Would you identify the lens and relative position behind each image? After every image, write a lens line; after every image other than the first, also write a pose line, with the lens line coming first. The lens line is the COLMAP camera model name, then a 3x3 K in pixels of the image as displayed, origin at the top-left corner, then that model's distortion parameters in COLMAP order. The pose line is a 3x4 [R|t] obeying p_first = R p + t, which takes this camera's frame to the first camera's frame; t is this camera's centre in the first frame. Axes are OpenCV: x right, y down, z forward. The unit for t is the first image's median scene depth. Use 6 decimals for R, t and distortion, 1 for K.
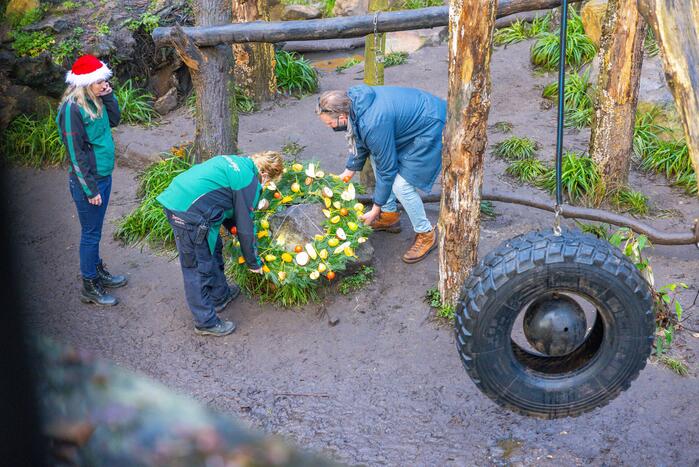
lens RADIAL K [[1335.1, 0, 349.5], [0, 1335.1, 233.5], [0, 0, 1]] dist [0.032659, 0.223959]
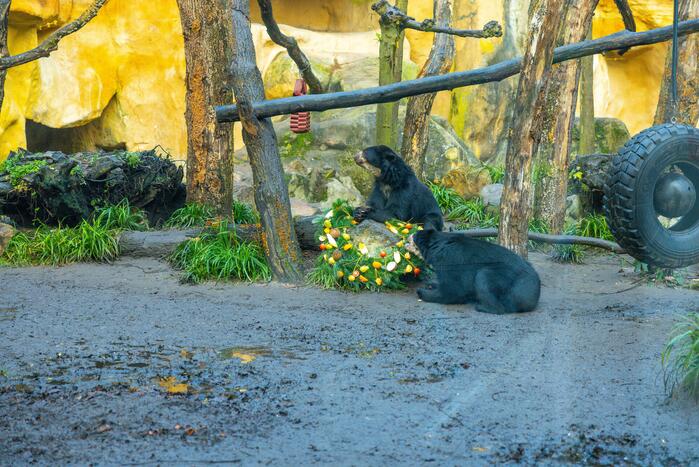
lens RADIAL K [[1335.1, 0, 349.5], [0, 1335.1, 233.5], [0, 0, 1]] dist [0.032659, 0.223959]
pose [[0.928404, 0.007852, 0.371490, -0.500630], [0.127587, 0.932254, -0.338561, 0.395797], [-0.348982, 0.361718, 0.864507, -0.055265]]
